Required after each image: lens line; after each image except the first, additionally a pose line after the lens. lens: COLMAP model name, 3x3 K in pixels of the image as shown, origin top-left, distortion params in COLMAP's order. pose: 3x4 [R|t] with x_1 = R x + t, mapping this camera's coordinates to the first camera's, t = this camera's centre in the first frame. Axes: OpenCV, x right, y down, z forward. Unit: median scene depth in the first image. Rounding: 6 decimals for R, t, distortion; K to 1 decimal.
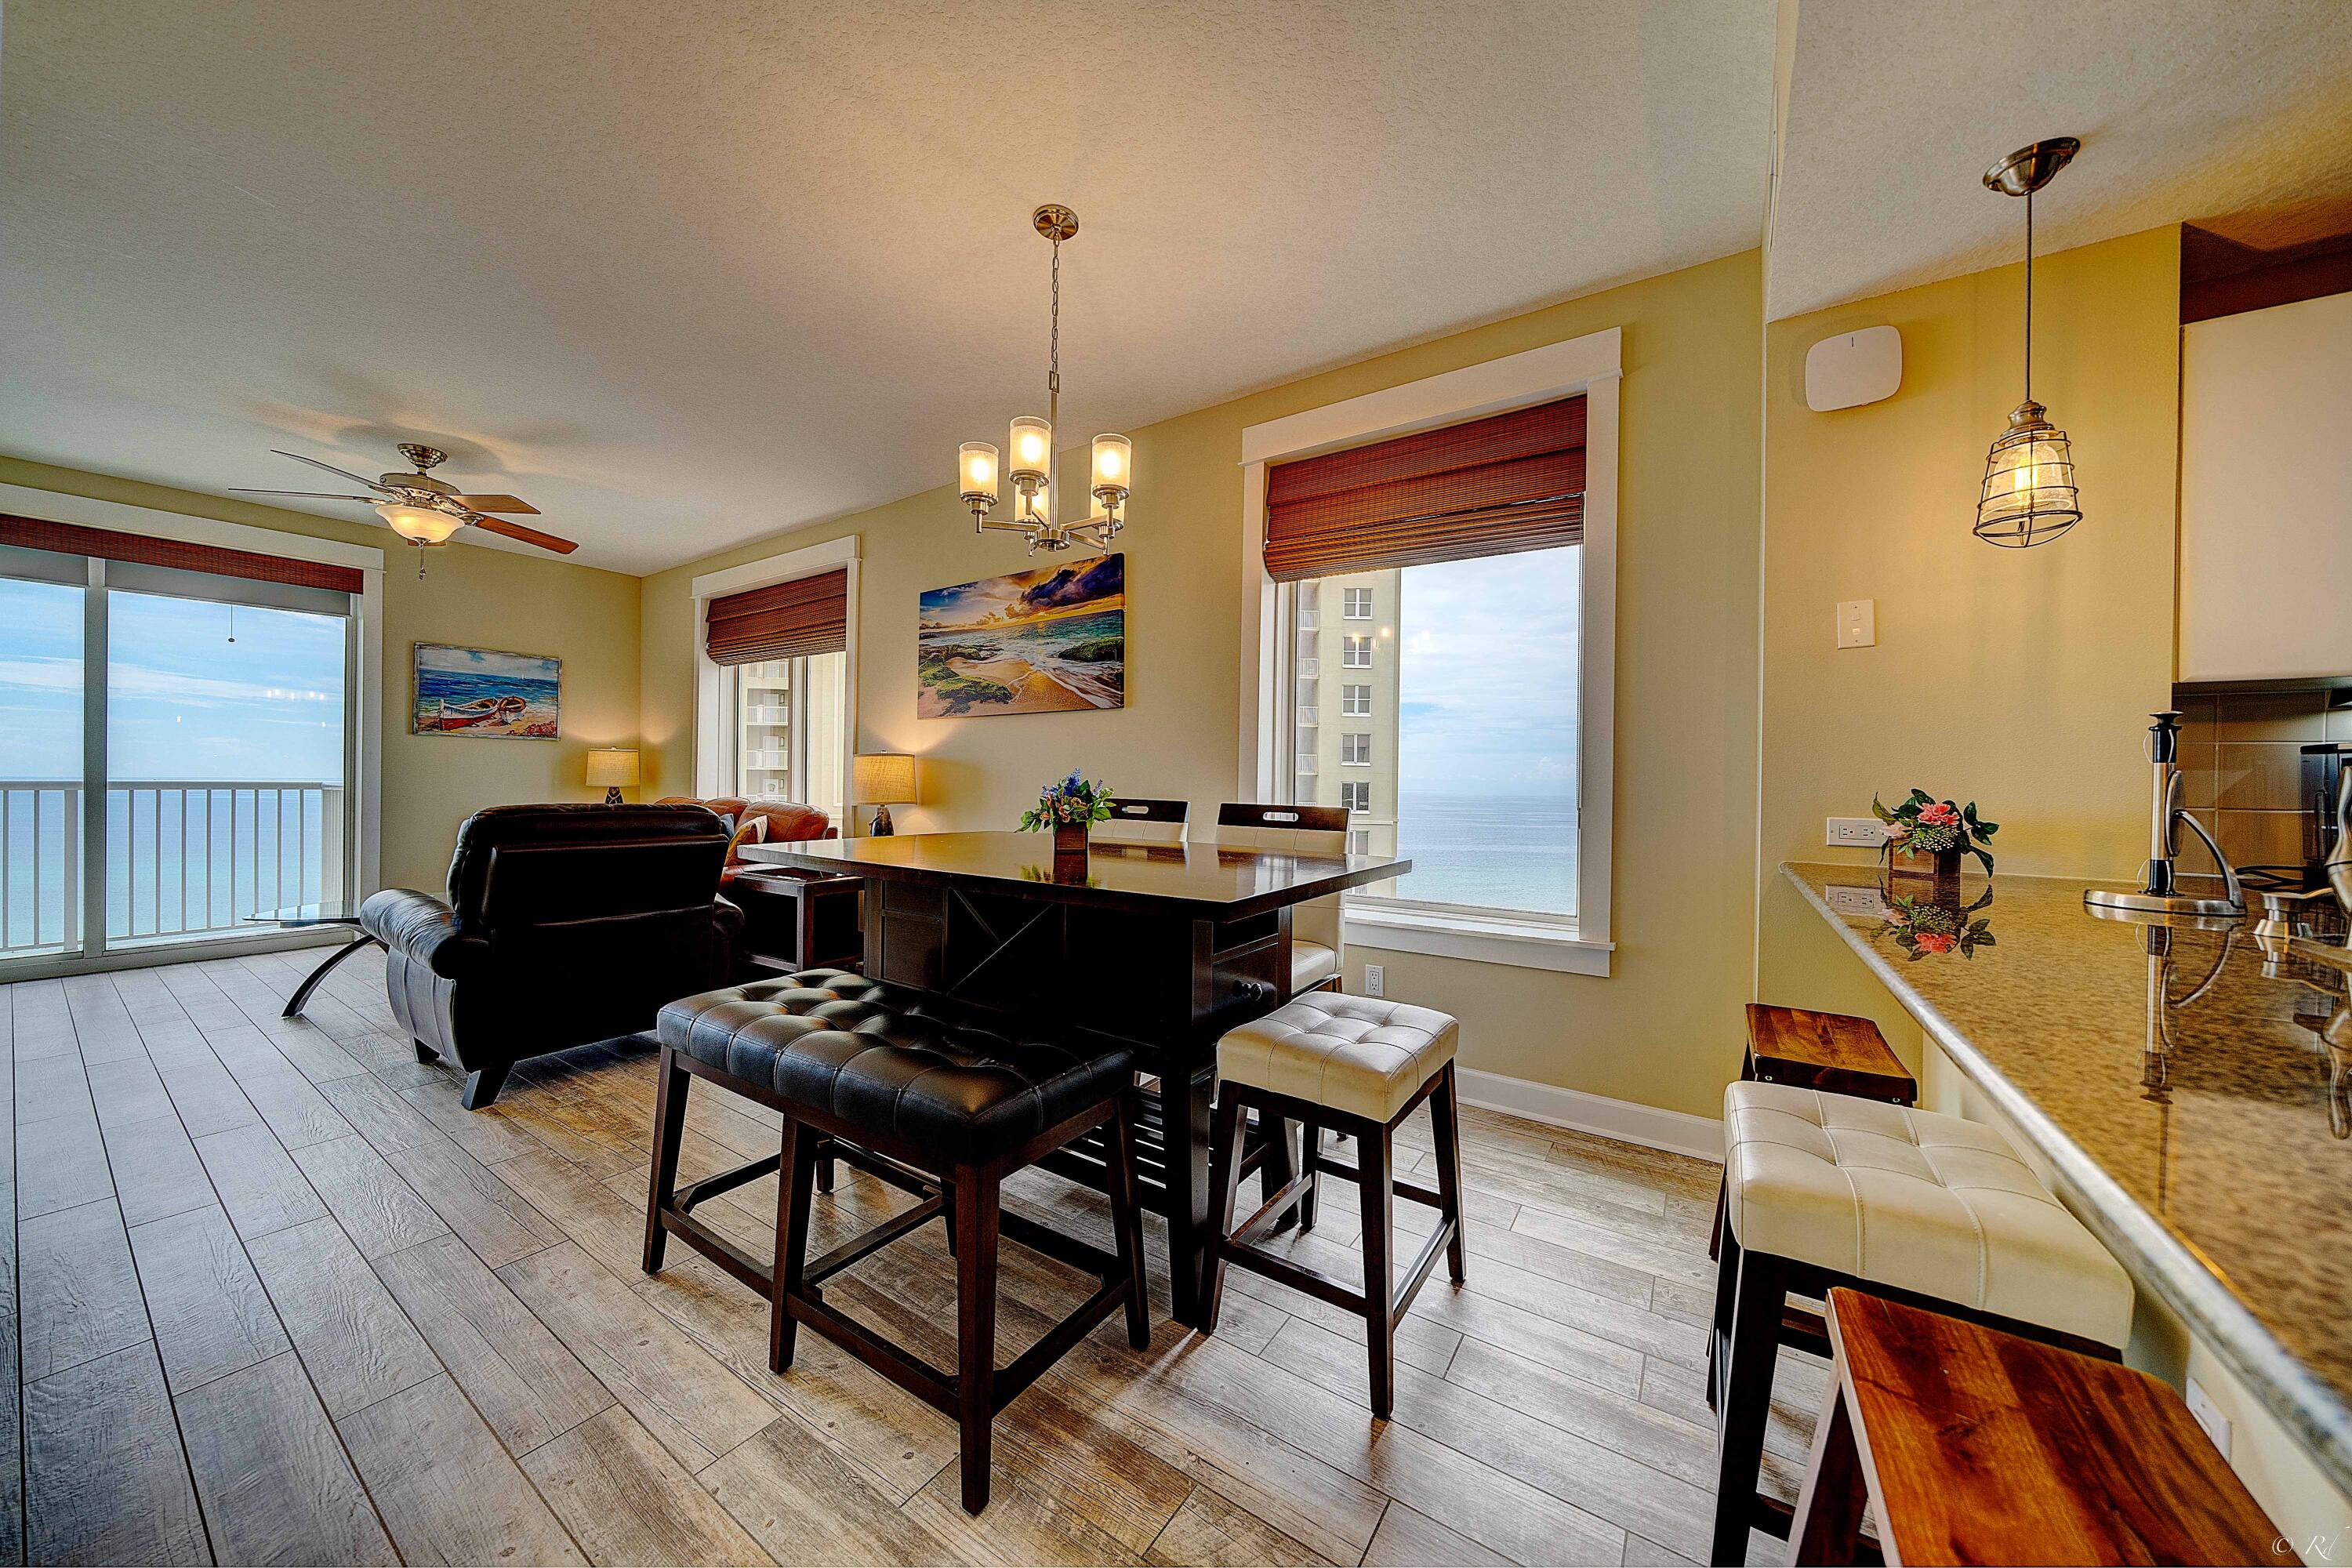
lens RADIAL K [[800.6, 0, 1184.0], [0, 800.6, 789.0], [0, 0, 1]] dist [-0.006675, 0.000144]
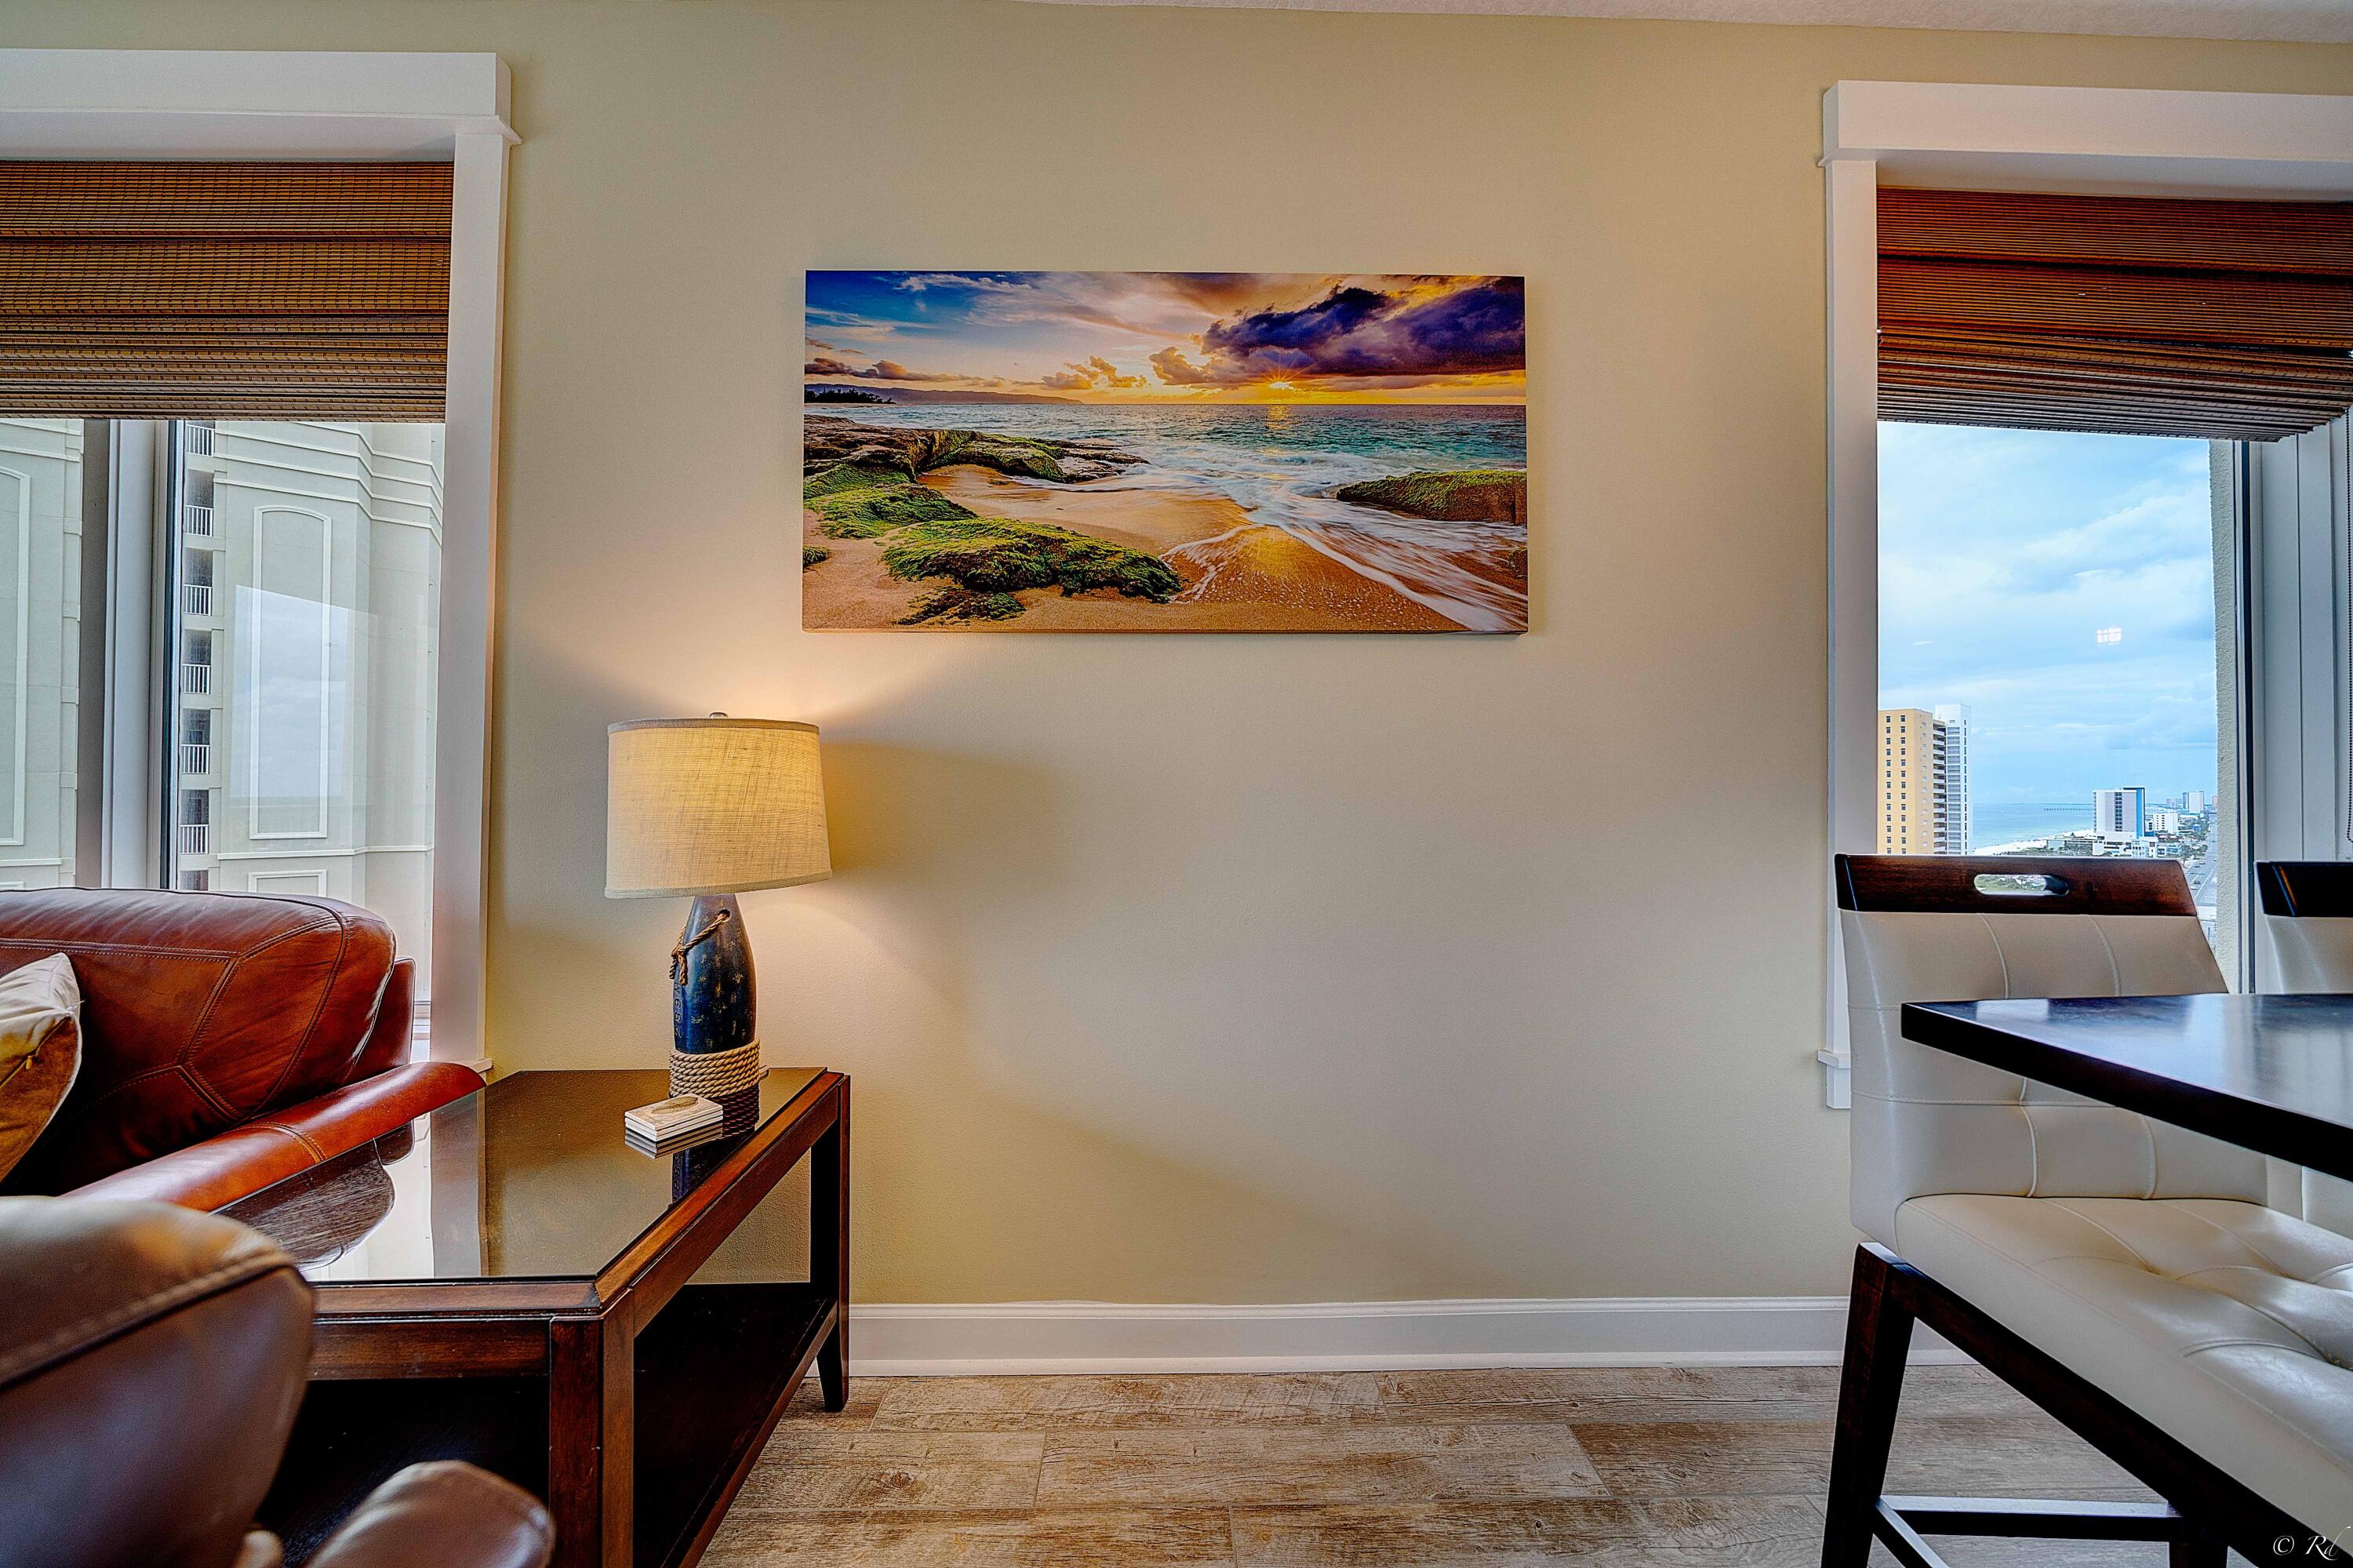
lens RADIAL K [[801.0, 0, 1161.7], [0, 801.0, 777.4], [0, 0, 1]] dist [-0.006675, 0.000144]
pose [[0.819296, -0.002443, 0.573365, -0.467885], [0.013302, 0.999803, -0.014746, -0.018760], [-0.573216, 0.019708, 0.819167, 0.729935]]
